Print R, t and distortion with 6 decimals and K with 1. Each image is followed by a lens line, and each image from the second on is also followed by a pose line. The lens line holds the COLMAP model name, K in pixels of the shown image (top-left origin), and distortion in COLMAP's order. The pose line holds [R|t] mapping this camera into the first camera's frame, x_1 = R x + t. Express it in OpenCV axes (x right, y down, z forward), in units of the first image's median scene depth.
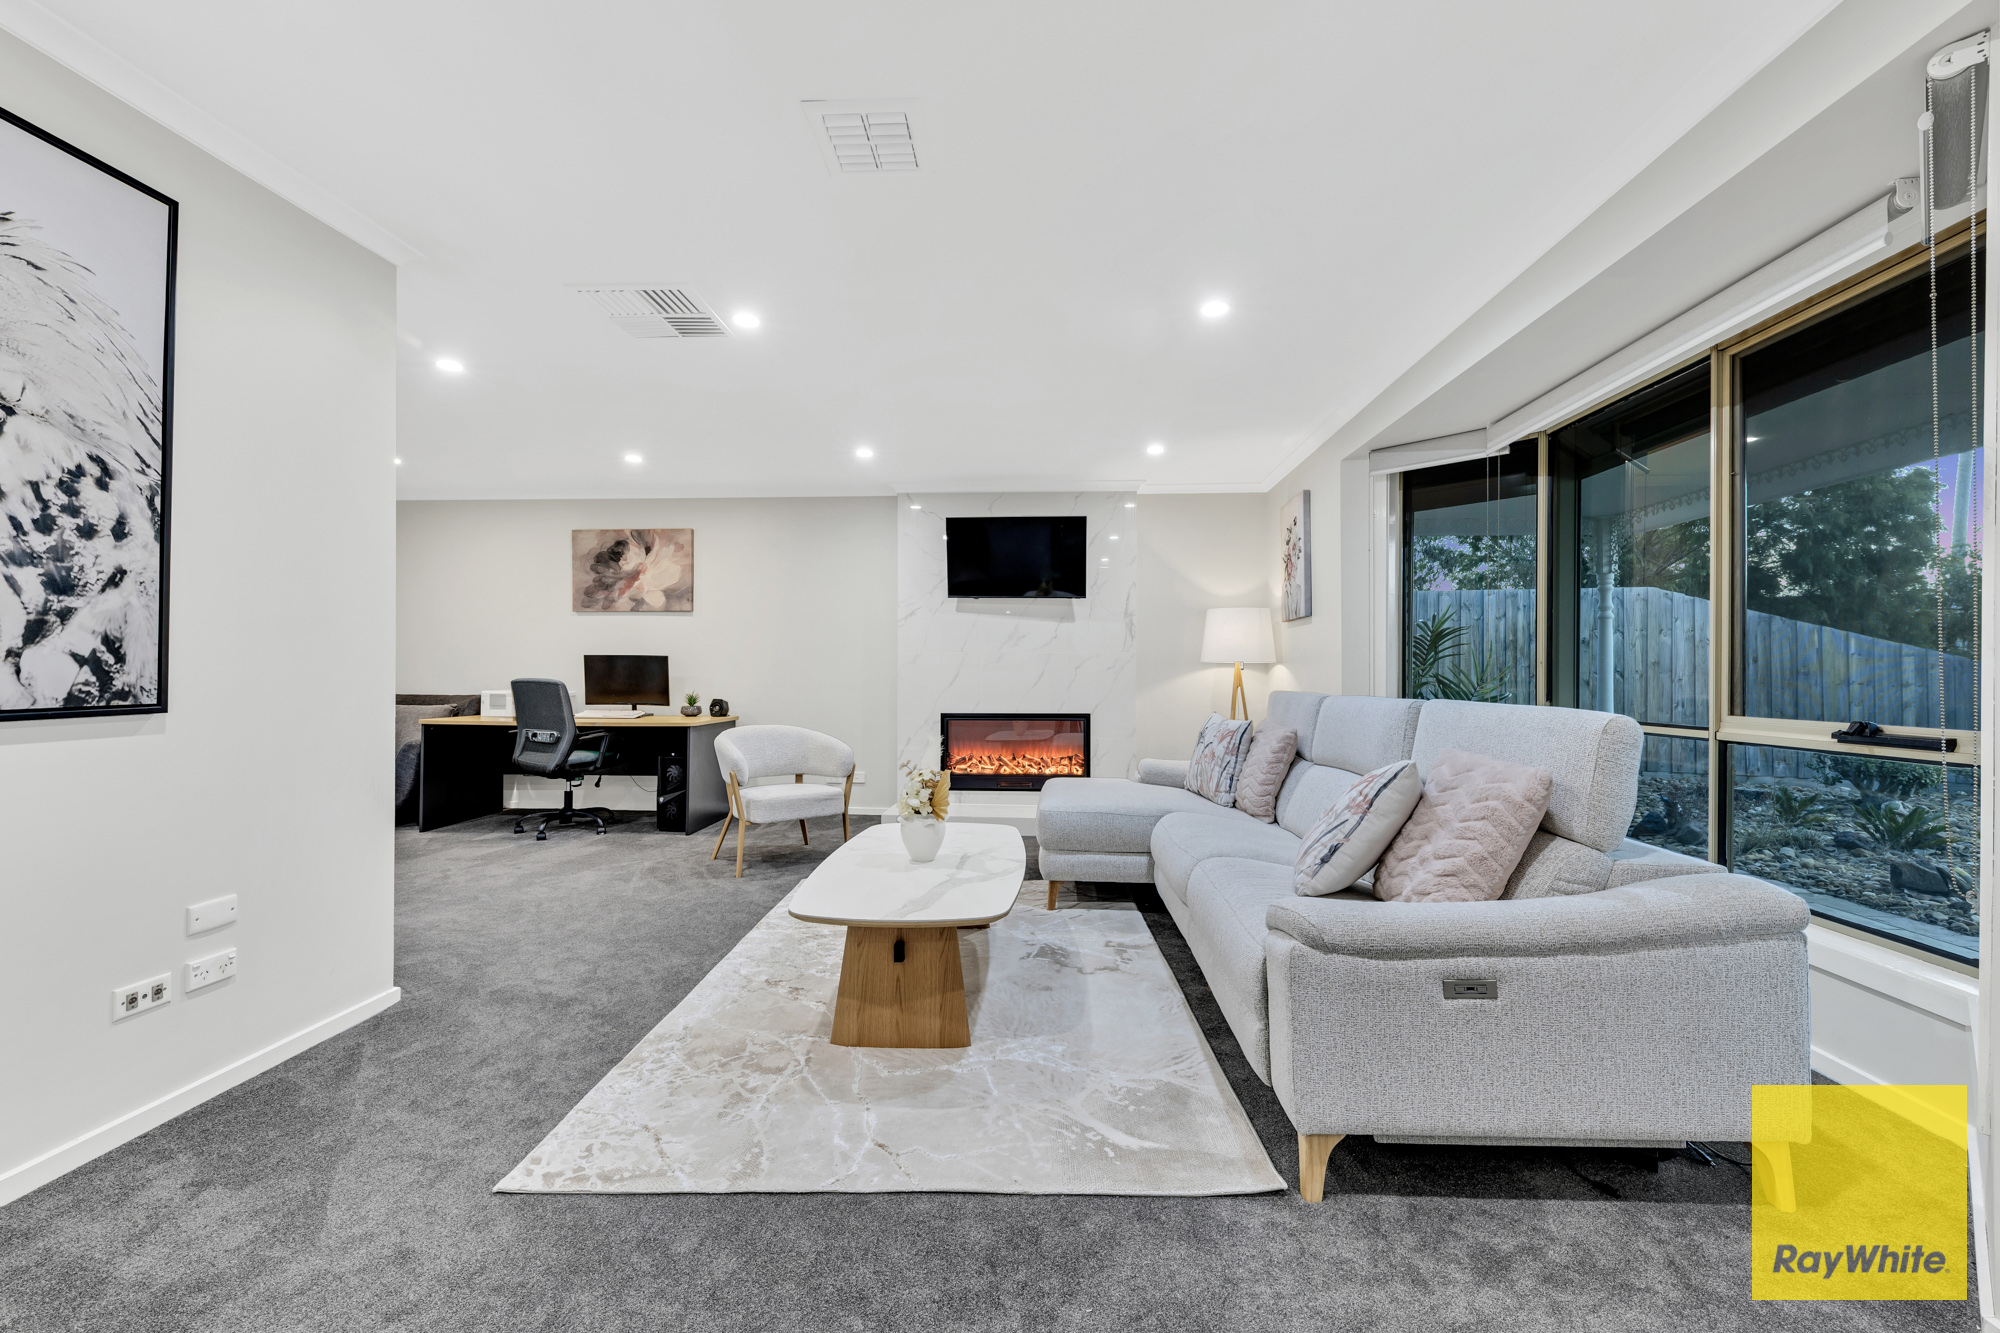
lens RADIAL K [[775.7, 0, 1005.7], [0, 775.7, 663.7], [0, 0, 1]] dist [0.002299, -0.000649]
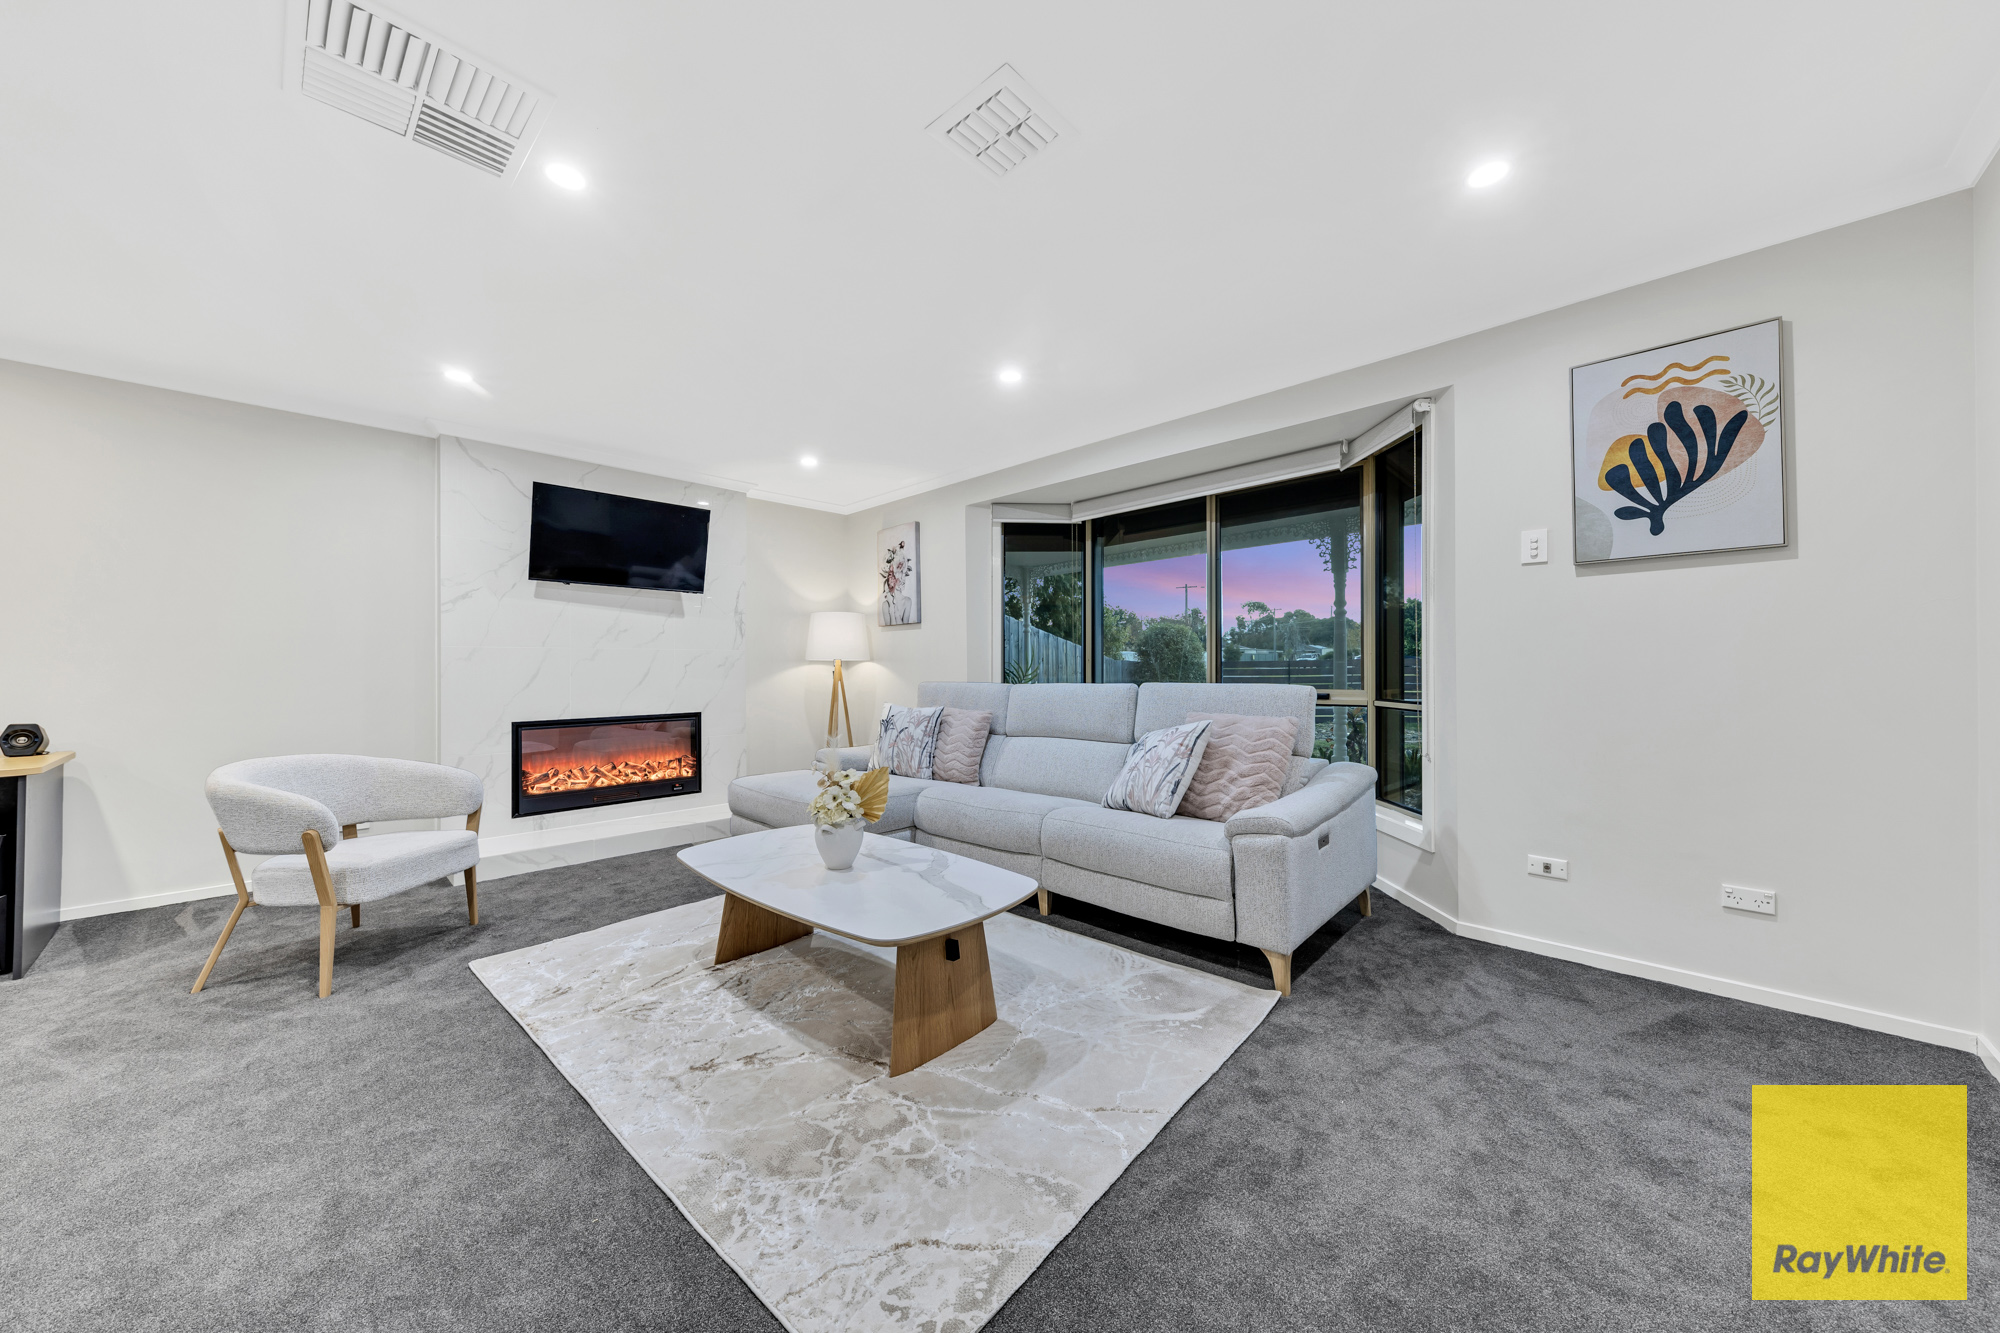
lens RADIAL K [[683.1, 0, 1003.5], [0, 683.1, 664.7], [0, 0, 1]] dist [0.009607, -0.001402]
pose [[0.646151, -0.003458, 0.763202, -0.442656], [0.001222, 0.999993, 0.003497, 0.002969], [-0.763209, -0.001327, 0.646150, 0.225854]]
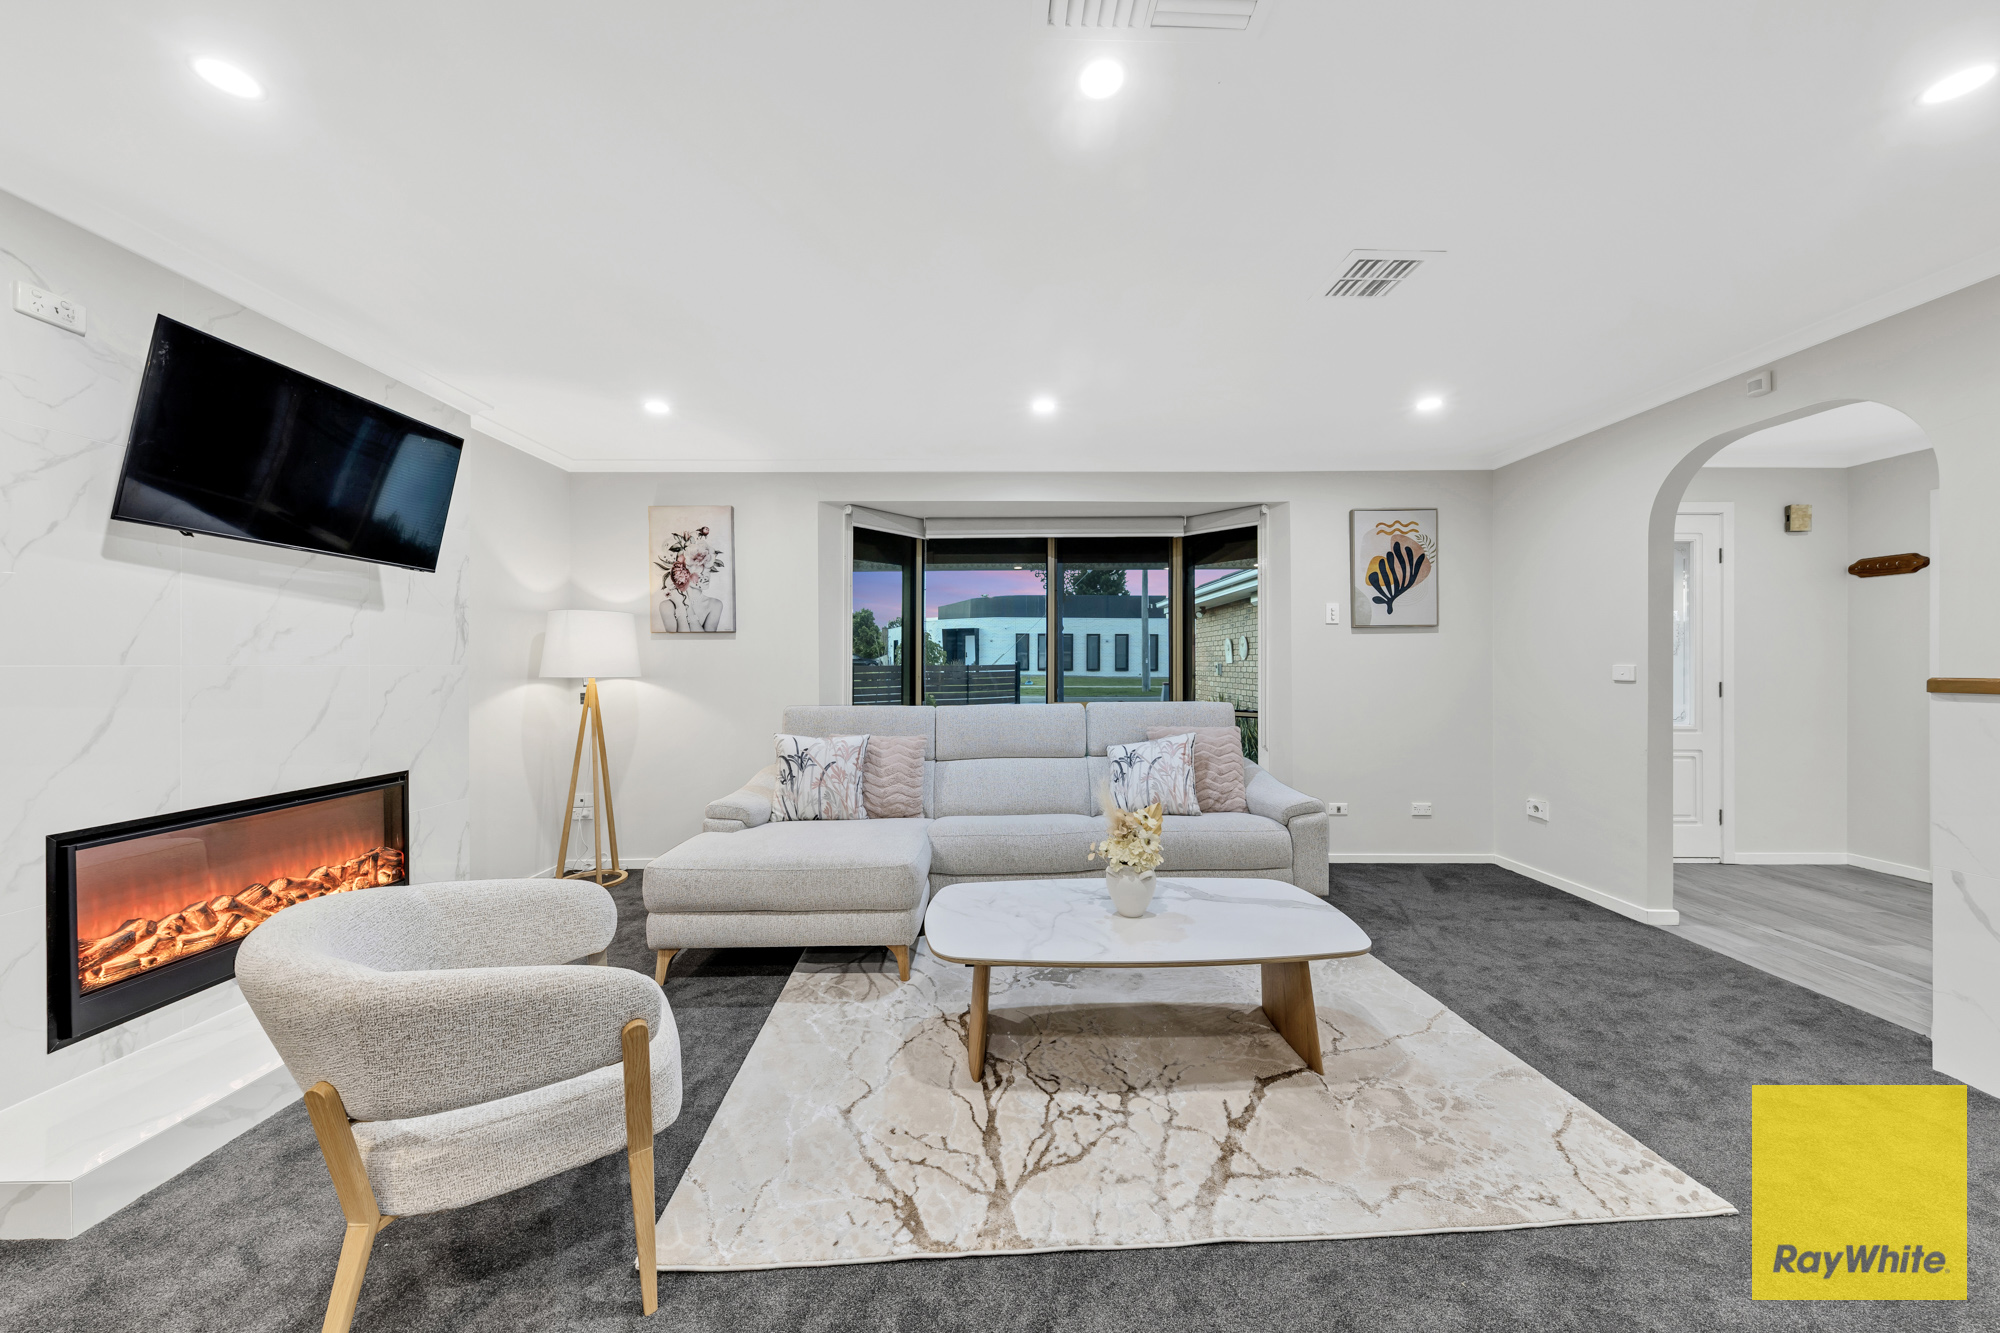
lens RADIAL K [[683.1, 0, 1000.5], [0, 683.1, 667.1], [0, 0, 1]] dist [0.009607, -0.001402]
pose [[-0.075198, -0.004476, 0.997159, -0.641696], [-0.006255, 0.999972, 0.004017, -0.025861], [-0.997149, -0.005936, -0.075224, 0.878501]]
